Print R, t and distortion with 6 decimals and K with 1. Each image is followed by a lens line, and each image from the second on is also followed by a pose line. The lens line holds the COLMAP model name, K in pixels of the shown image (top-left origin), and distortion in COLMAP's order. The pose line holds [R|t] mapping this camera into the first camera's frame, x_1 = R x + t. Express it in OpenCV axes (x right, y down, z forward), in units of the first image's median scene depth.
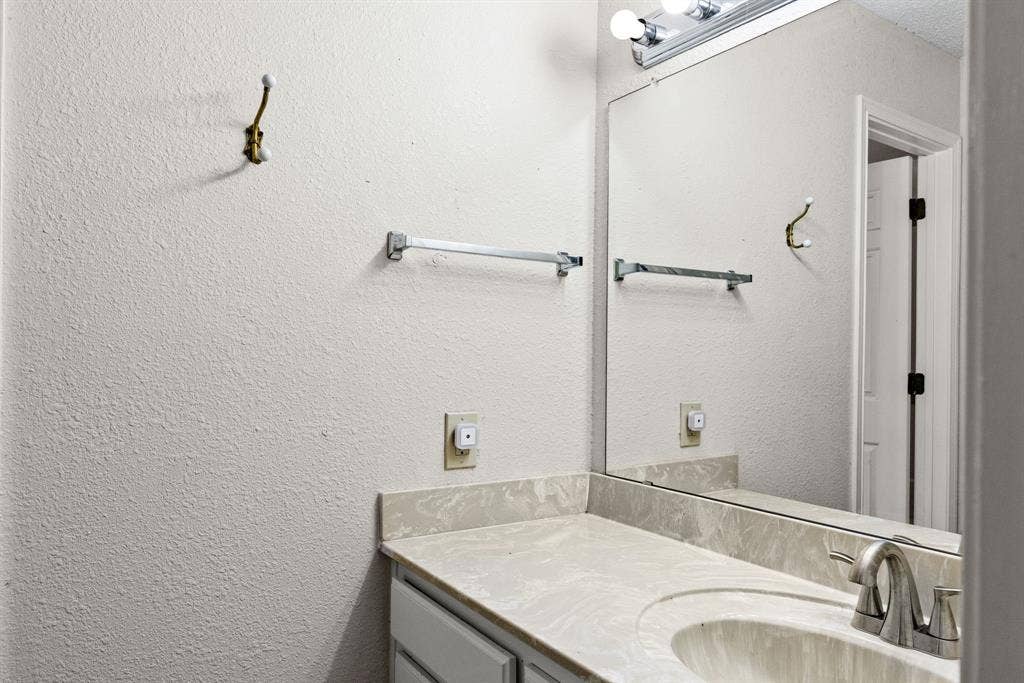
lens RADIAL K [[691.8, 0, 503.5], [0, 691.8, 361.2], [0, 0, 1]] dist [-0.002936, -0.000492]
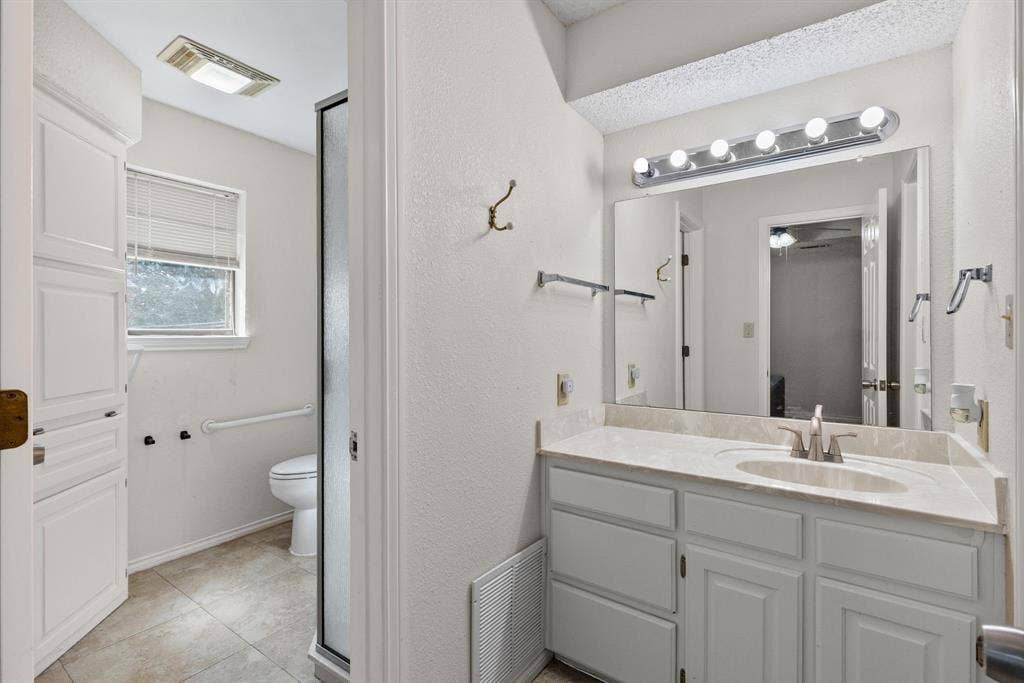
lens RADIAL K [[463.1, 0, 518.4], [0, 463.1, 344.9], [0, 0, 1]] dist [0.001562, -0.000176]
pose [[0.931580, -0.019352, 0.363020, -0.606452], [0.015945, 0.999796, 0.012378, -0.014570], [-0.363186, -0.005742, 0.931699, -0.065859]]
